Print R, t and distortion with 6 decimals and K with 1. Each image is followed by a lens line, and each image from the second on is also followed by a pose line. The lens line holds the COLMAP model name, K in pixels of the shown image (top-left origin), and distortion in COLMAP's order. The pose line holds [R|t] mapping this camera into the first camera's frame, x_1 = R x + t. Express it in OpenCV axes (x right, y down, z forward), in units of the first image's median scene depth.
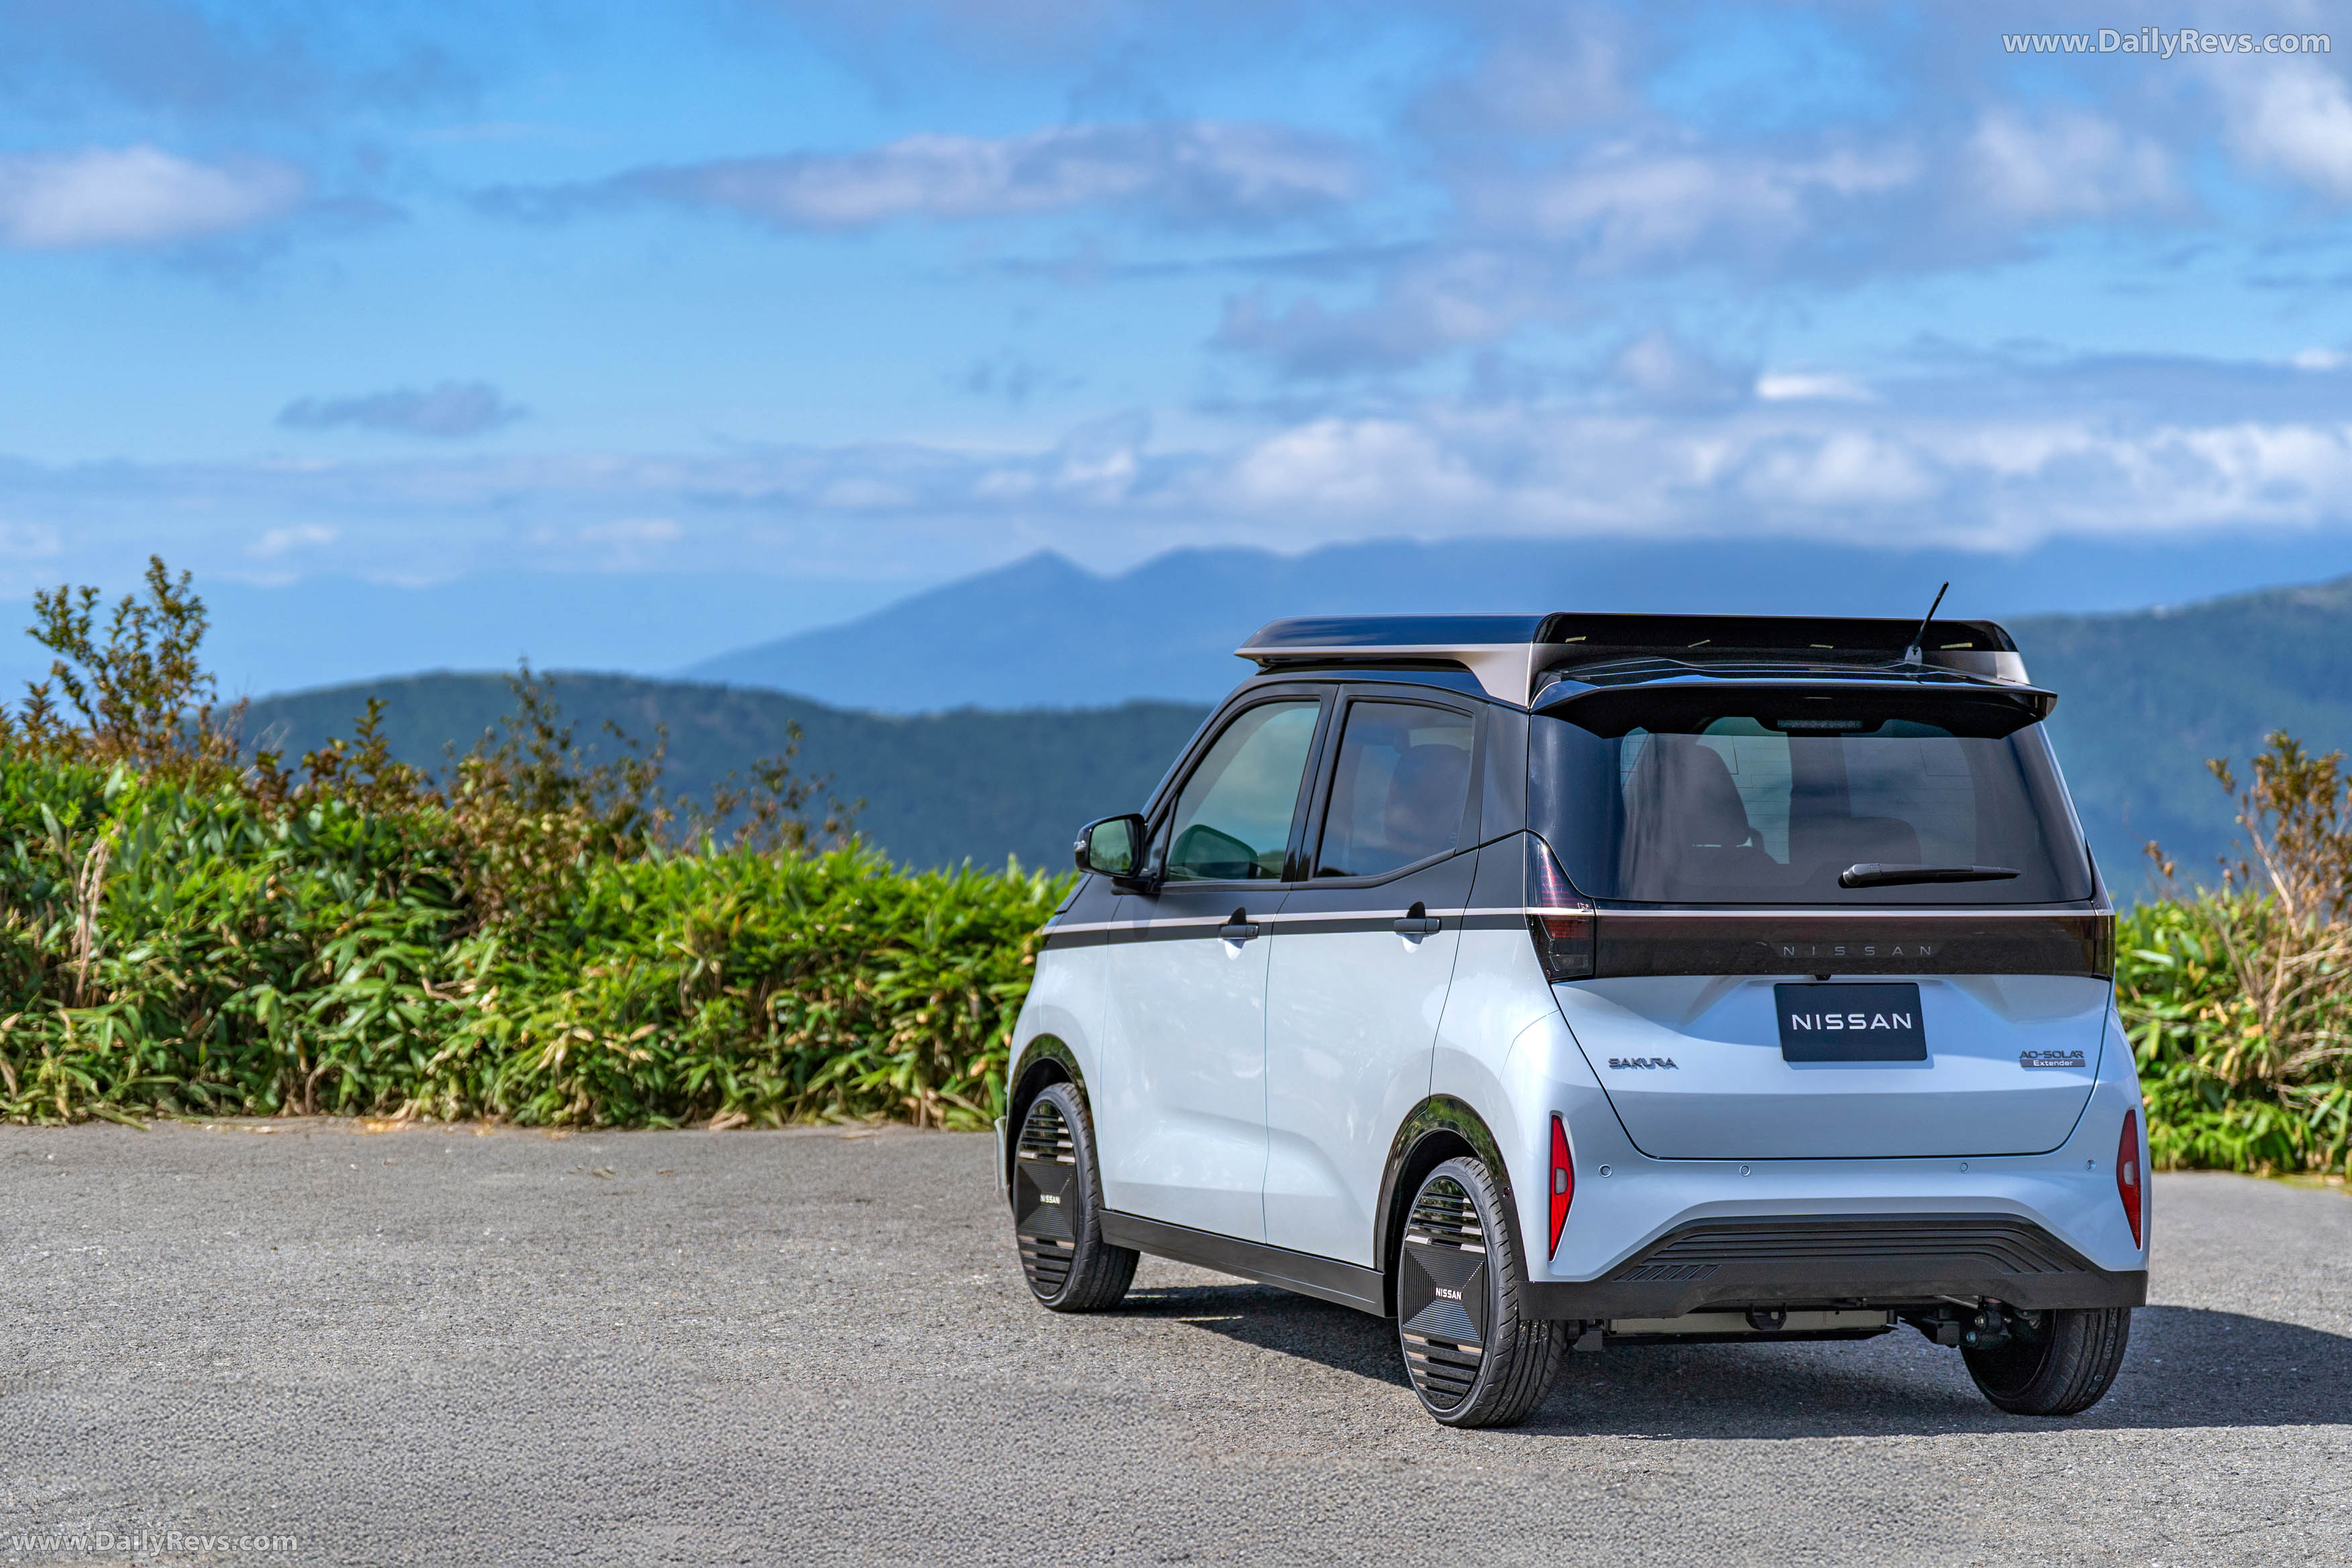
lens RADIAL K [[6079.7, 0, 1176.0], [0, 6079.7, 784.0], [0, 0, 1]] dist [0.073412, -0.441973]
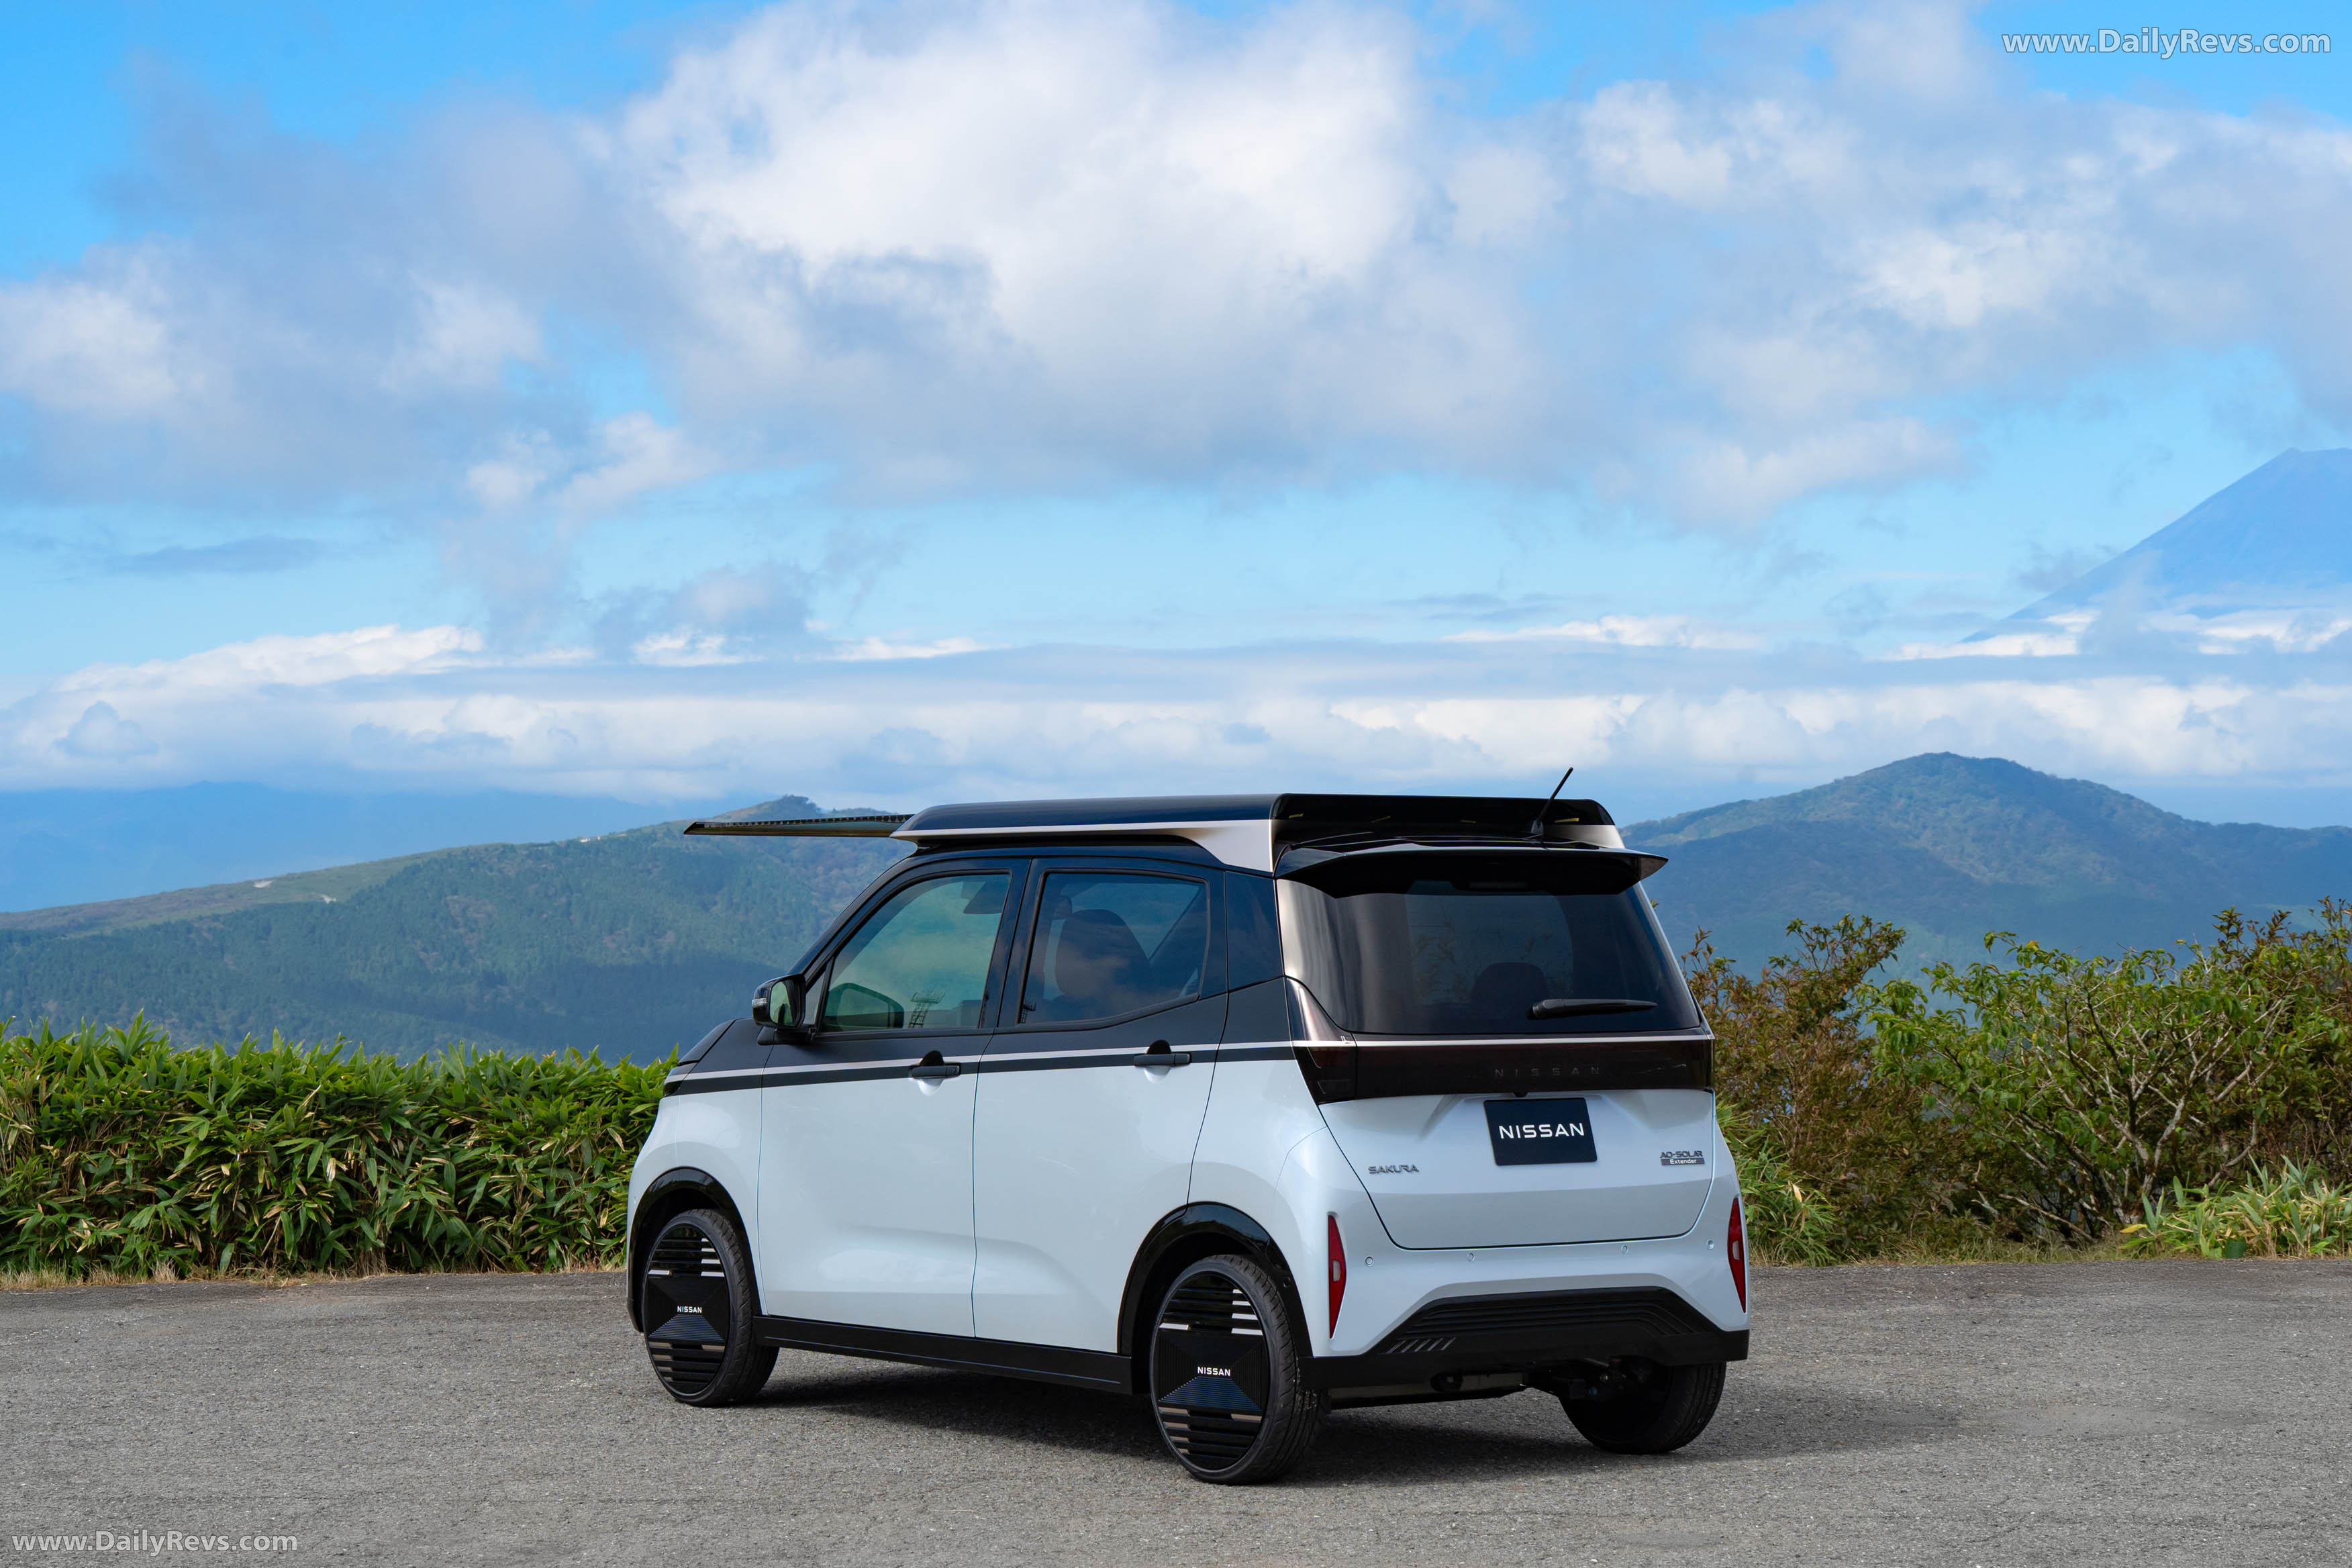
lens RADIAL K [[4920.5, 0, 1176.0], [0, 4920.5, 784.0], [0, 0, 1]] dist [0.003112, -0.017927]
pose [[0.960976, -0.005474, 0.276578, -0.220492], [0.016475, 0.999162, -0.037468, 0.005552], [-0.276142, 0.040562, 0.960261, 0.079397]]
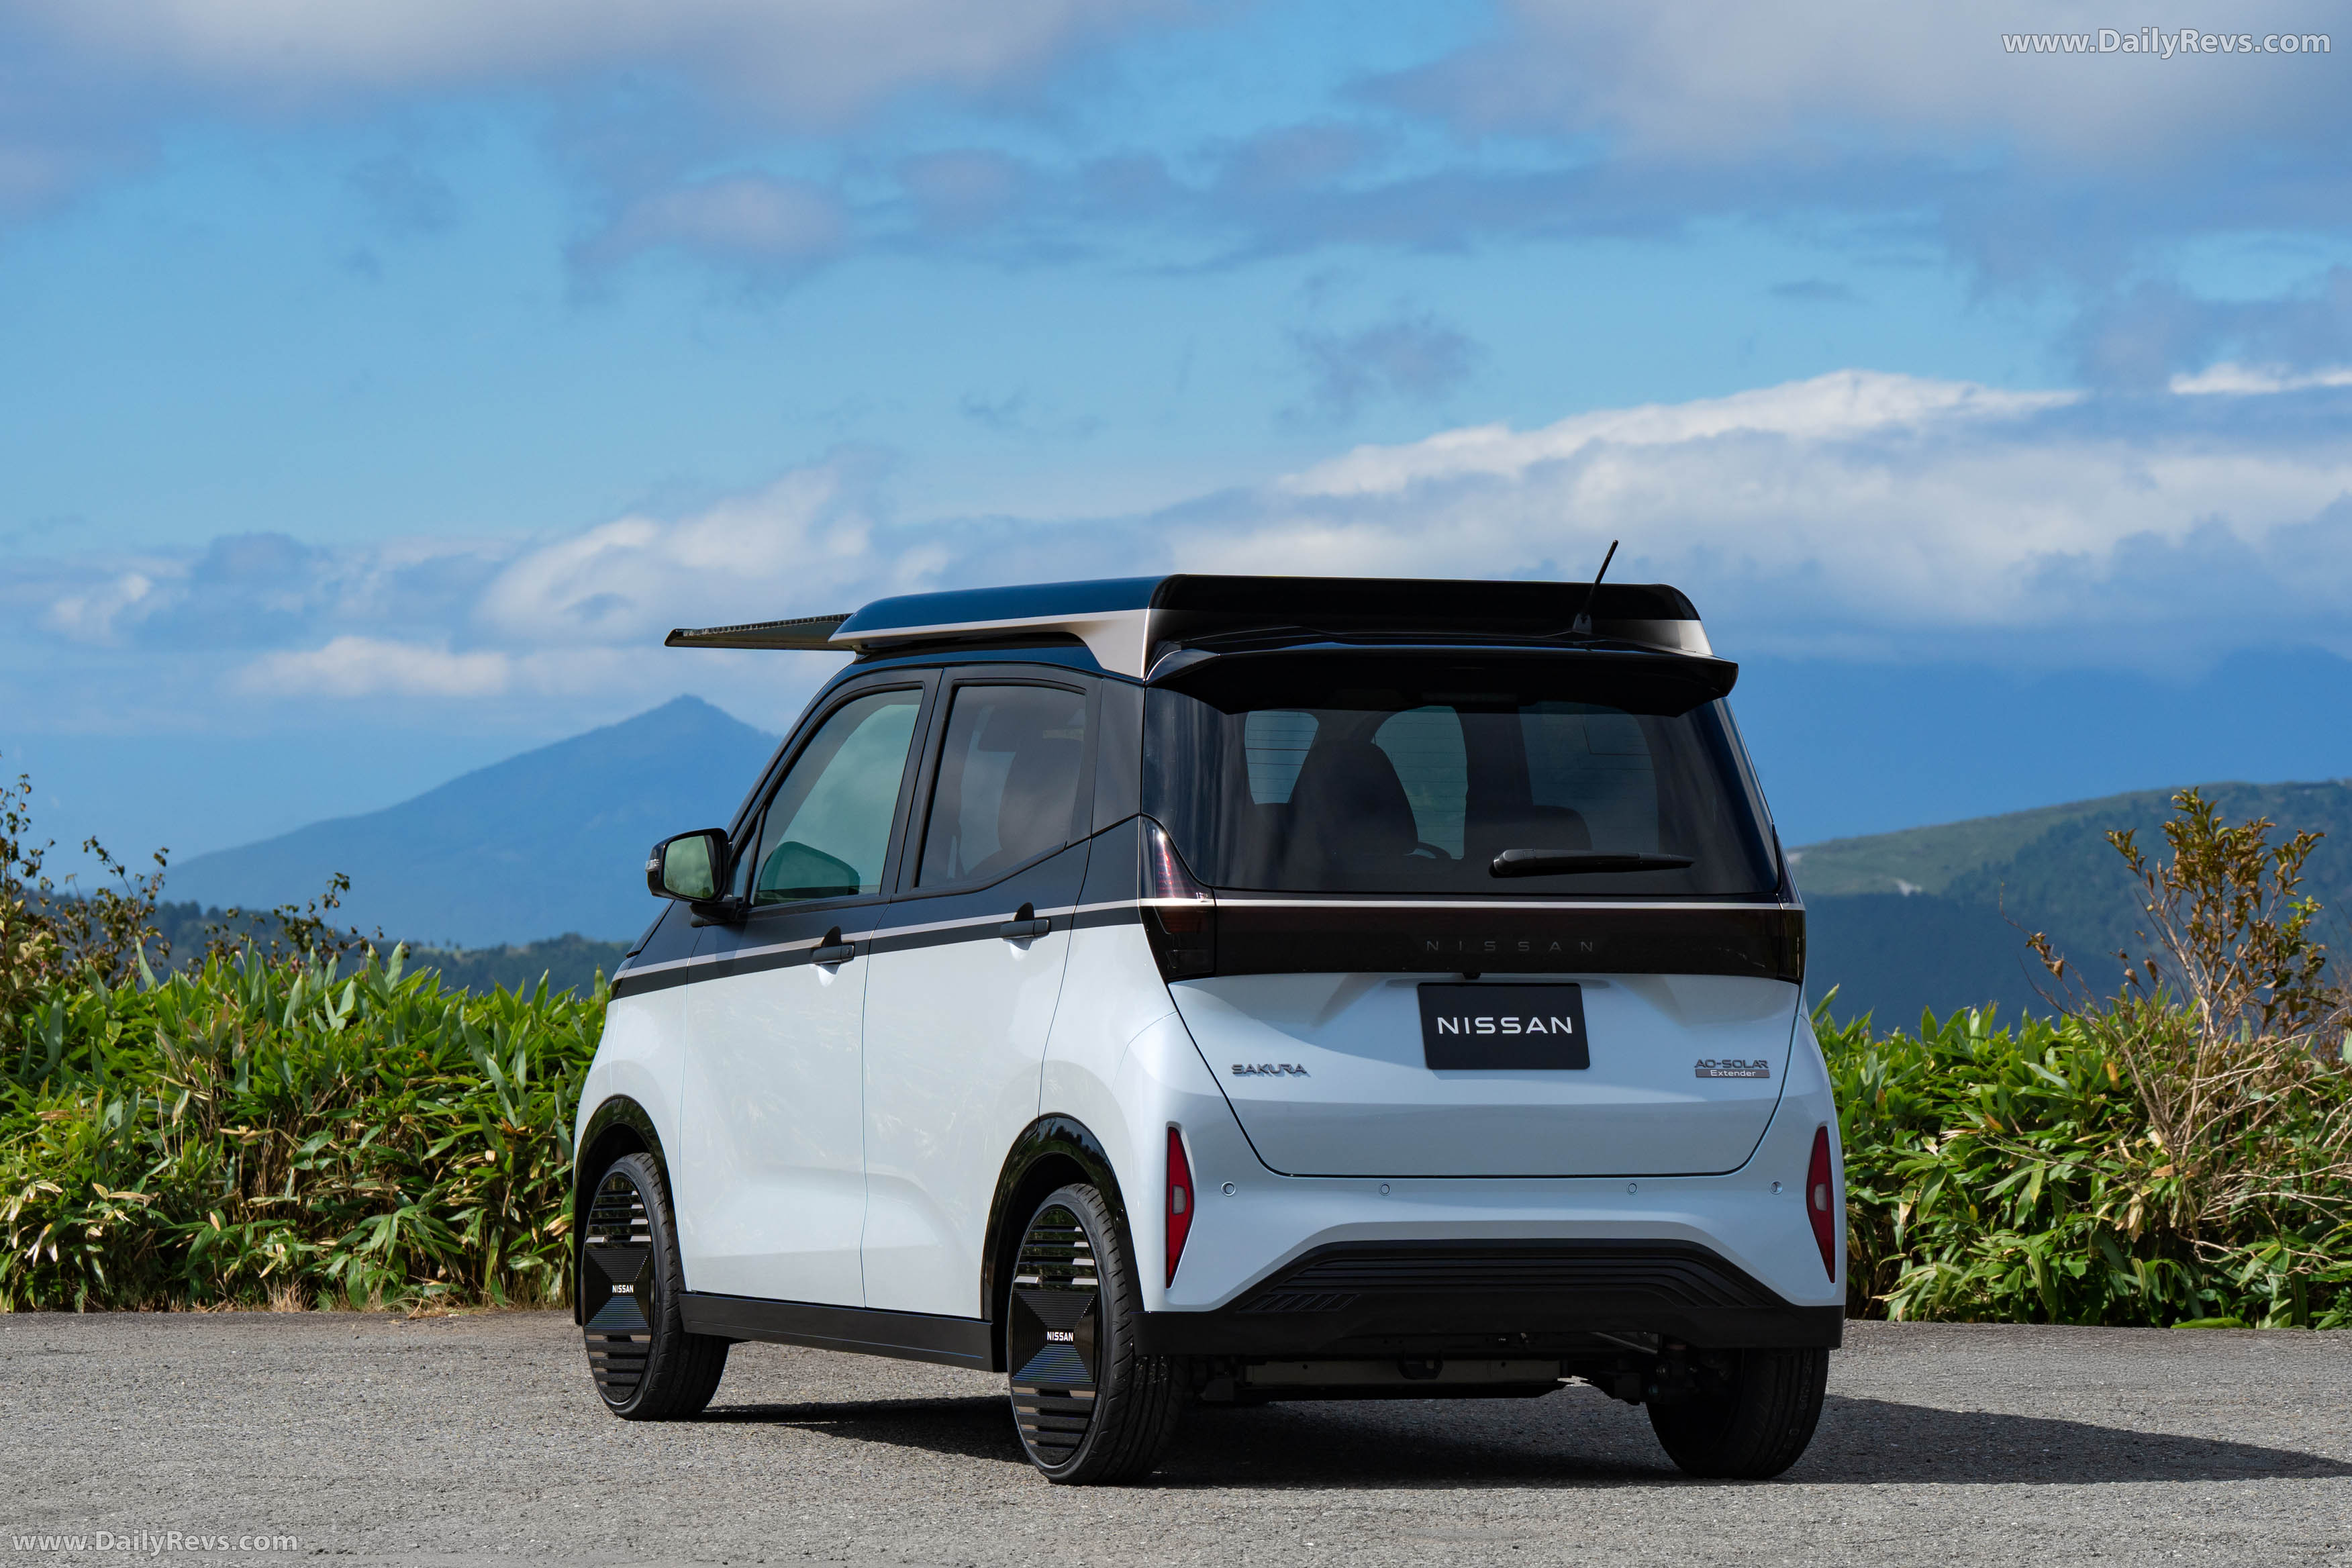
lens RADIAL K [[9385.4, 0, 1176.0], [0, 9385.4, 784.0], [0, 0, 1]] dist [0.100592, -2.331738]
pose [[0.999497, -0.006833, 0.030962, 0.019245], [0.007713, 0.999567, -0.028389, 0.041065], [-0.030754, 0.028613, 0.999117, -0.372177]]
